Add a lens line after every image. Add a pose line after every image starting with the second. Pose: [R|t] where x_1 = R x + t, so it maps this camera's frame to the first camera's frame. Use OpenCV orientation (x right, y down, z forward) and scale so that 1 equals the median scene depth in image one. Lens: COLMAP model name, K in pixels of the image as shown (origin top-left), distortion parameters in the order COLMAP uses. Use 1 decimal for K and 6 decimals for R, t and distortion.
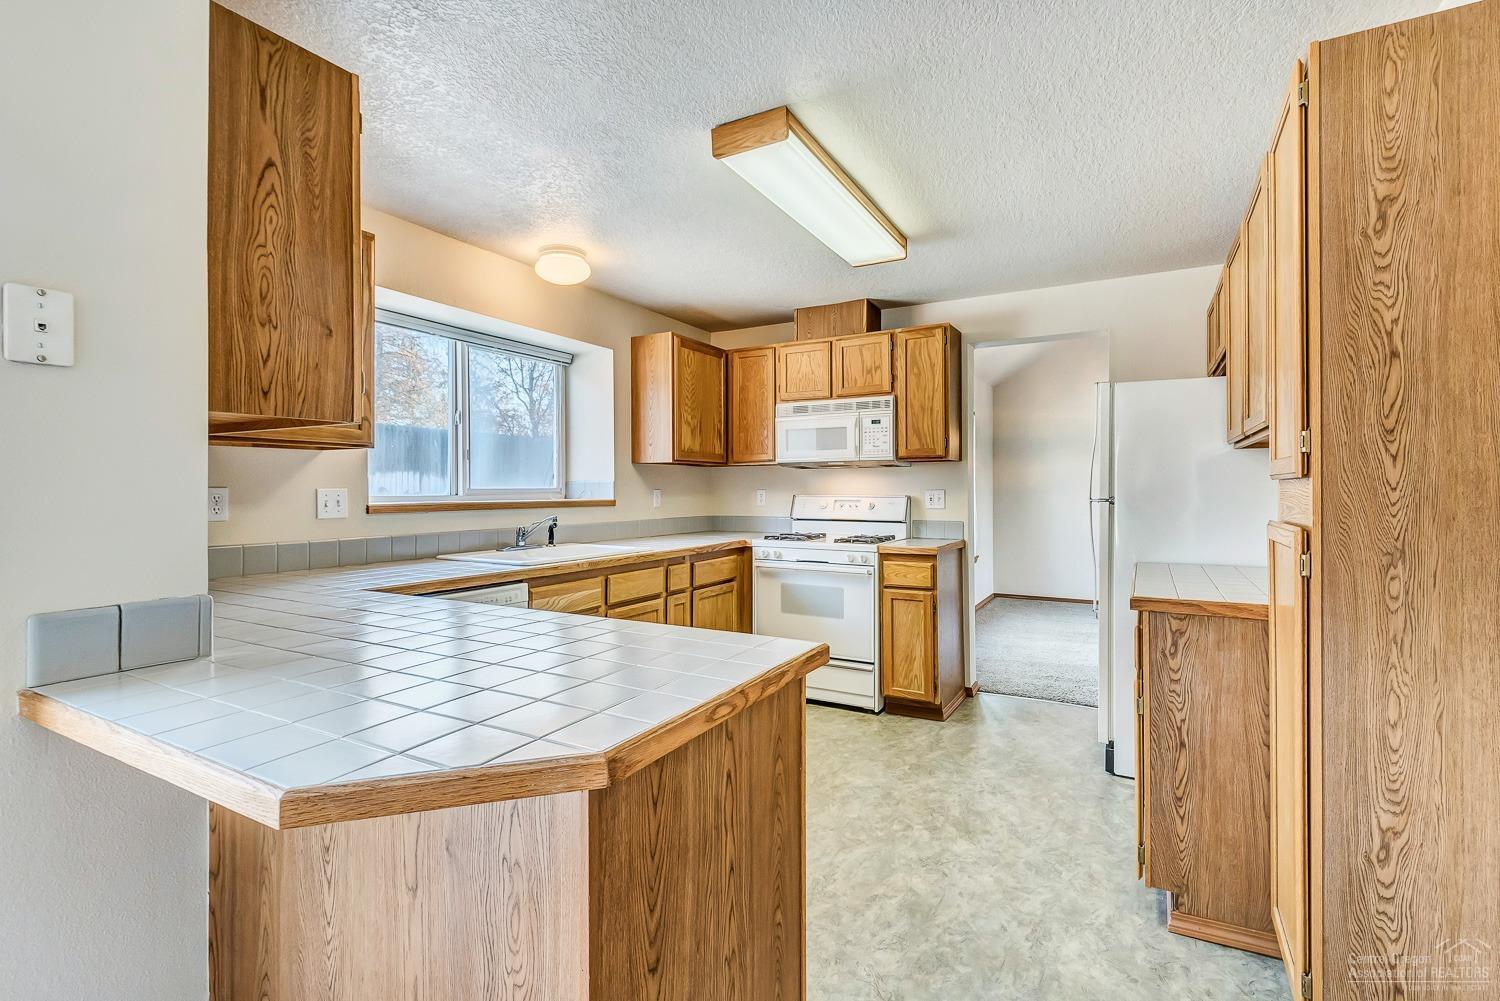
lens RADIAL K [[699.0, 0, 746.9], [0, 699.0, 486.8], [0, 0, 1]] dist [0.007406, -0.005501]
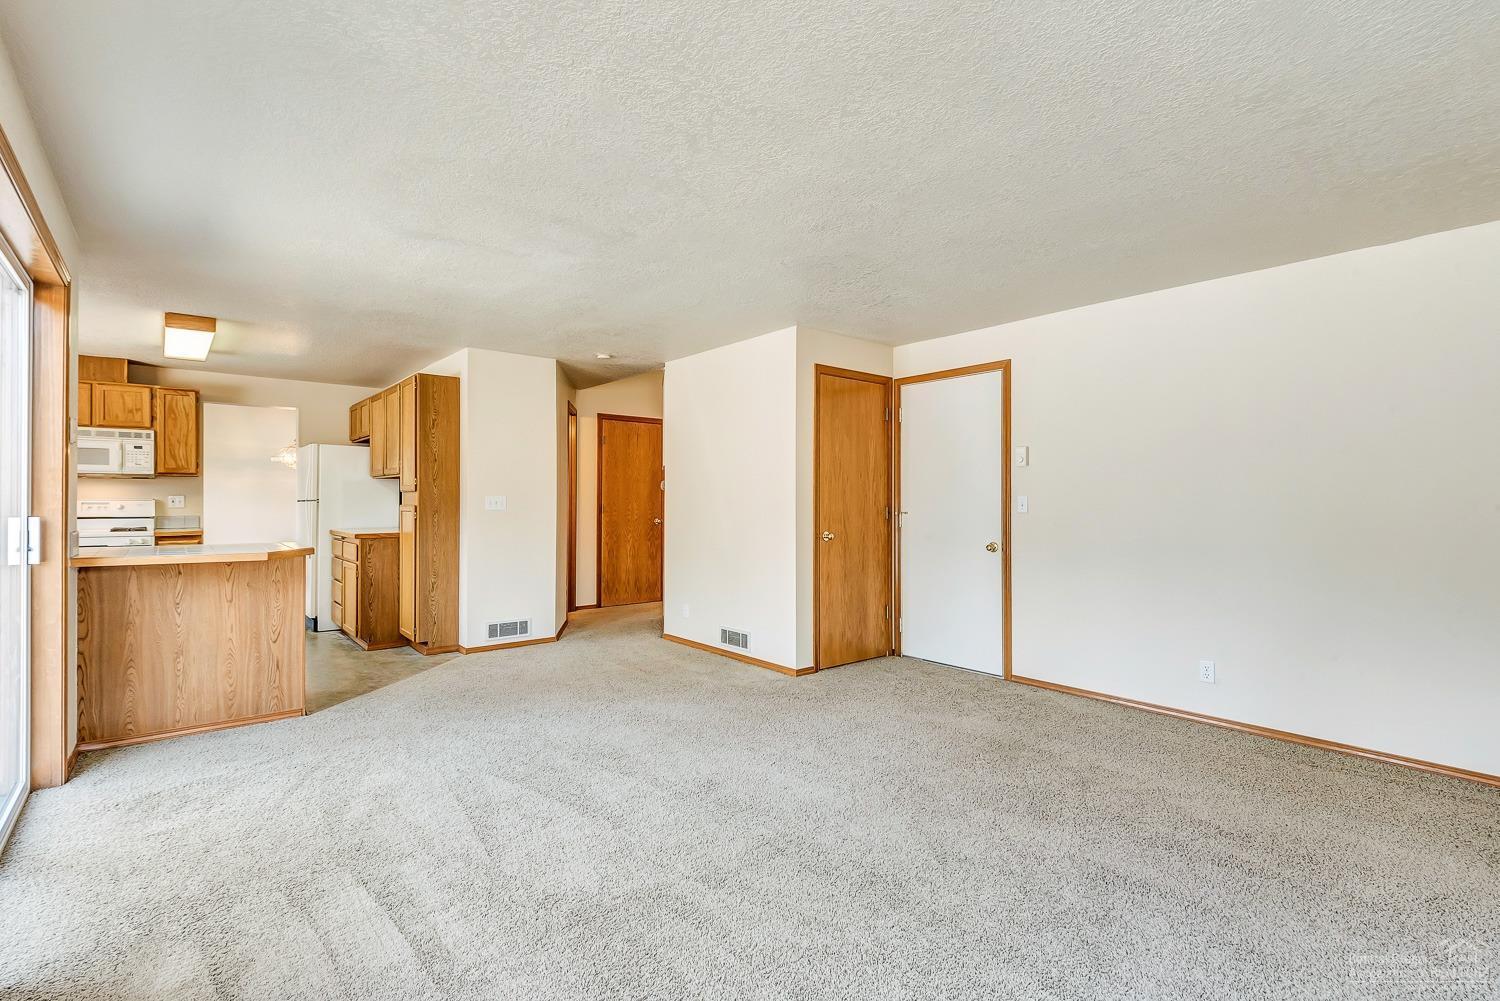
lens RADIAL K [[699.0, 0, 743.3], [0, 699.0, 502.1], [0, 0, 1]] dist [0.007406, -0.005501]
pose [[0.362310, -0.000383, 0.932058, -0.711722], [-0.005401, 0.999982, 0.002510, 0.009150], [-0.932042, -0.005944, 0.362301, -0.686029]]
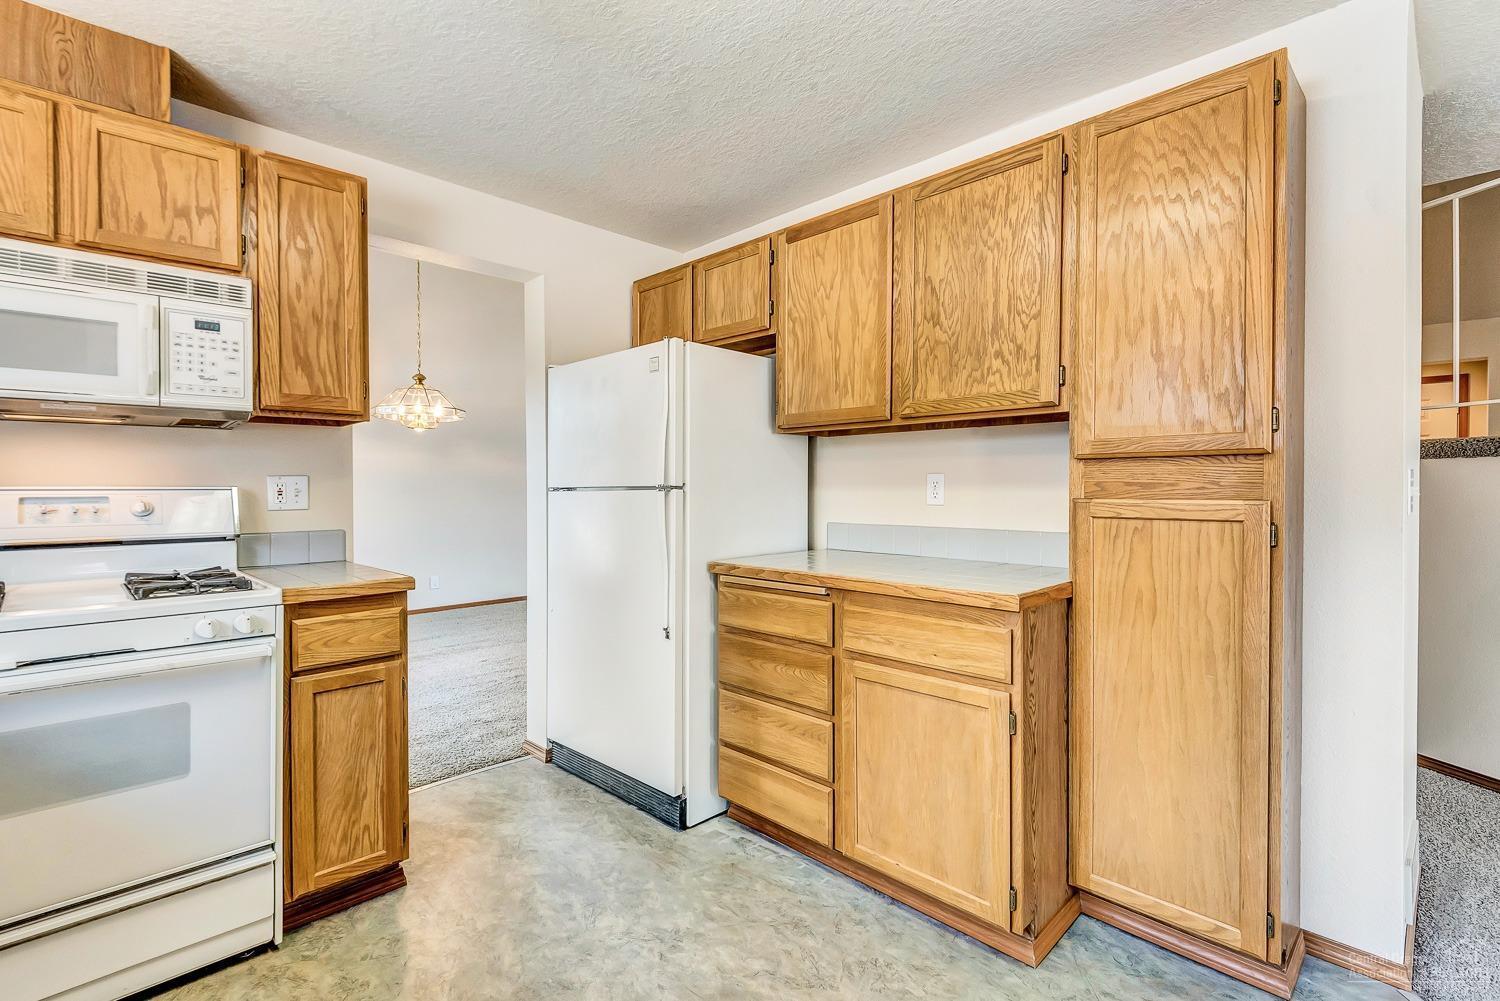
lens RADIAL K [[699.0, 0, 750.2], [0, 699.0, 492.6], [0, 0, 1]] dist [0.007406, -0.005501]
pose [[0.280682, -0.009439, 0.959754, -0.163073], [-0.000332, 0.999951, 0.009931, 0.012995], [-0.959801, -0.003107, 0.280665, 0.526092]]
